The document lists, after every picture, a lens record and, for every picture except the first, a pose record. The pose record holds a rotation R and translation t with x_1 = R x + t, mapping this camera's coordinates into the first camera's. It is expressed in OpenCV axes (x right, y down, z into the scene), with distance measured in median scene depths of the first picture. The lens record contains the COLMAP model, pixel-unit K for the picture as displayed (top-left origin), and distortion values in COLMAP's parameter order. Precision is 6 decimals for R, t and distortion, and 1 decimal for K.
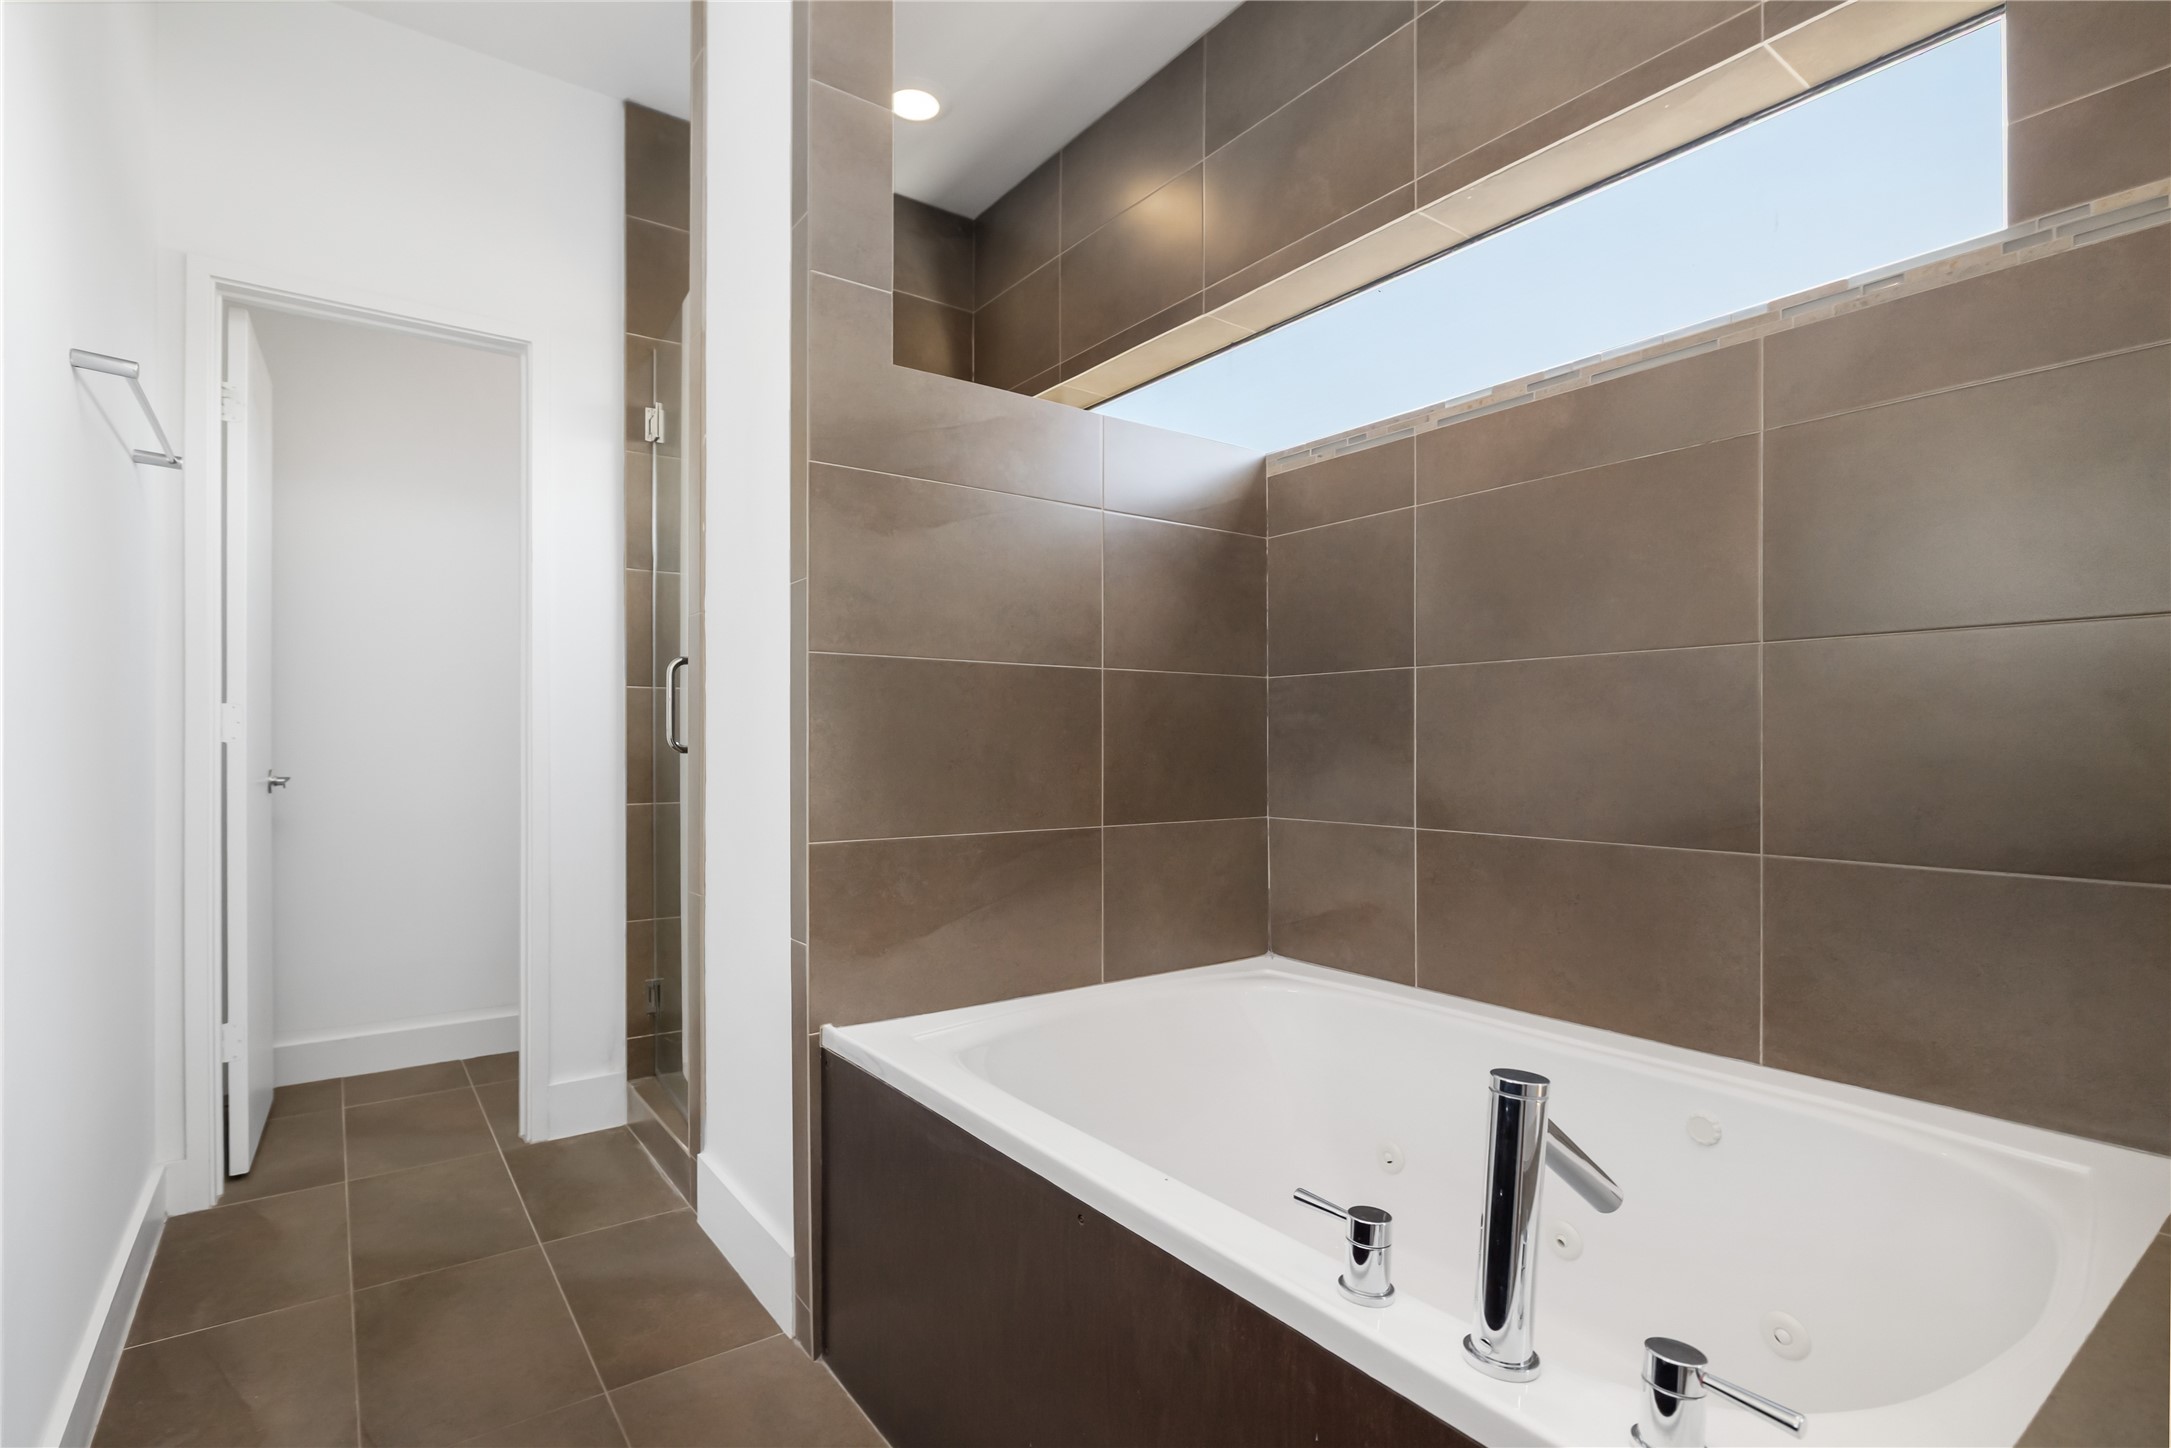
lens RADIAL K [[1036.0, 0, 1085.1], [0, 1036.0, 749.1], [0, 0, 1]] dist [0.000124, 0.000074]
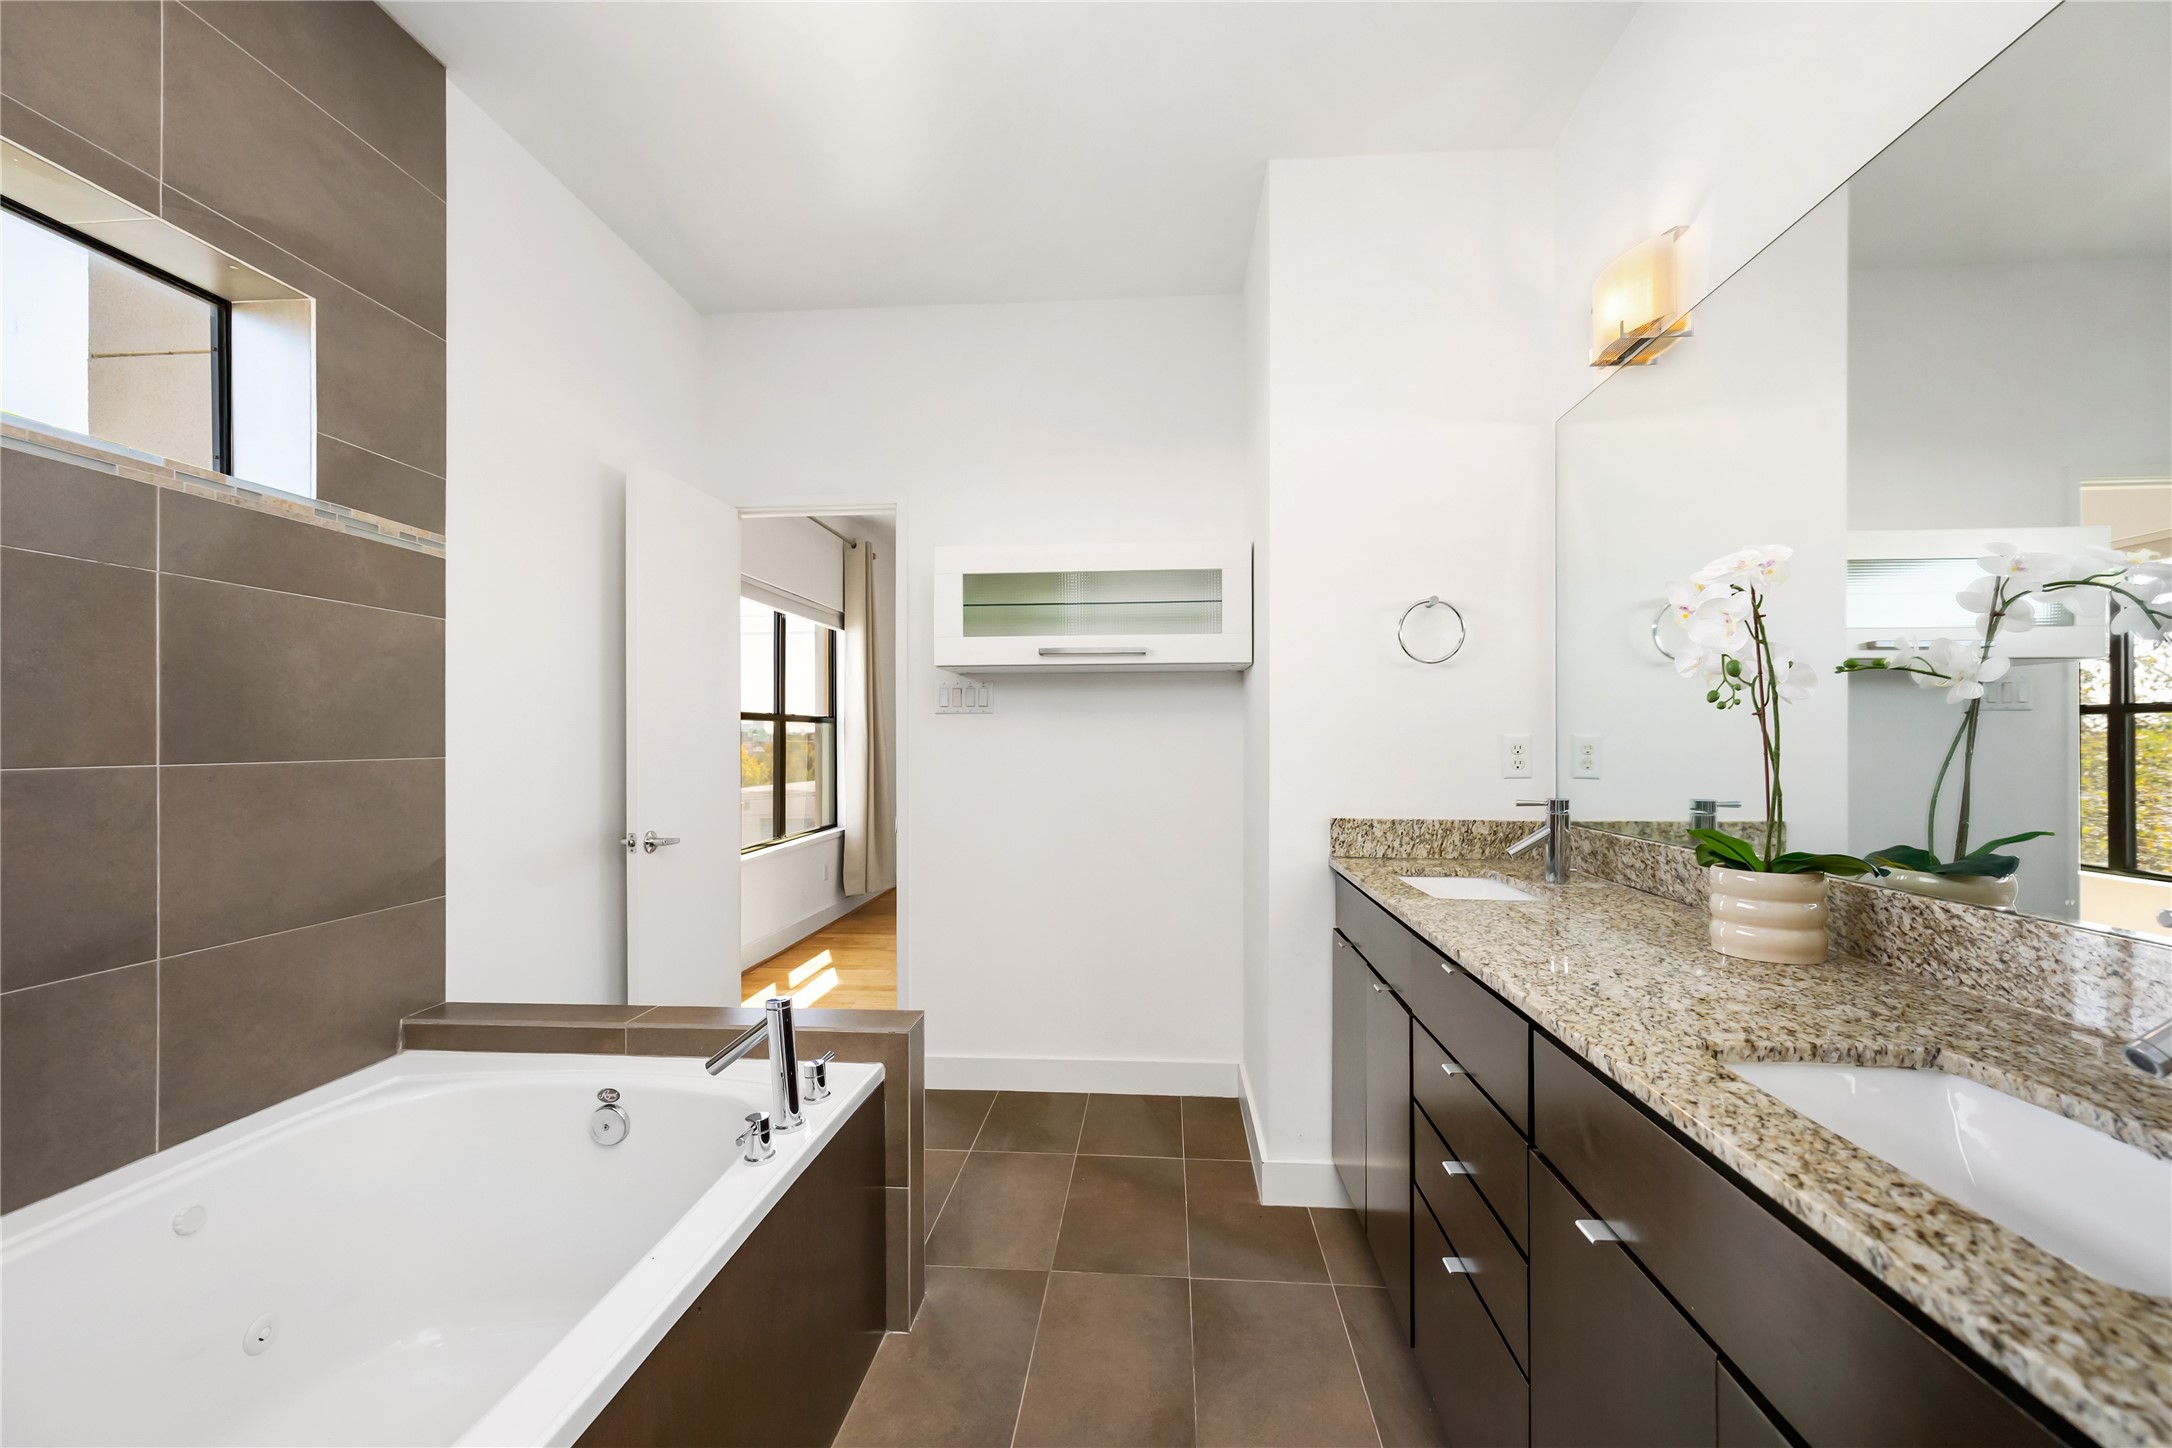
lens RADIAL K [[922.5, 0, 1087.1], [0, 922.5, 732.4], [0, 0, 1]] dist [0.000411, 0.000140]
pose [[-0.752243, 0.004622, 0.658870, -0.729207], [0.003369, 0.999989, -0.003169, -0.131436], [-0.658877, -0.000164, -0.752250, 1.091412]]
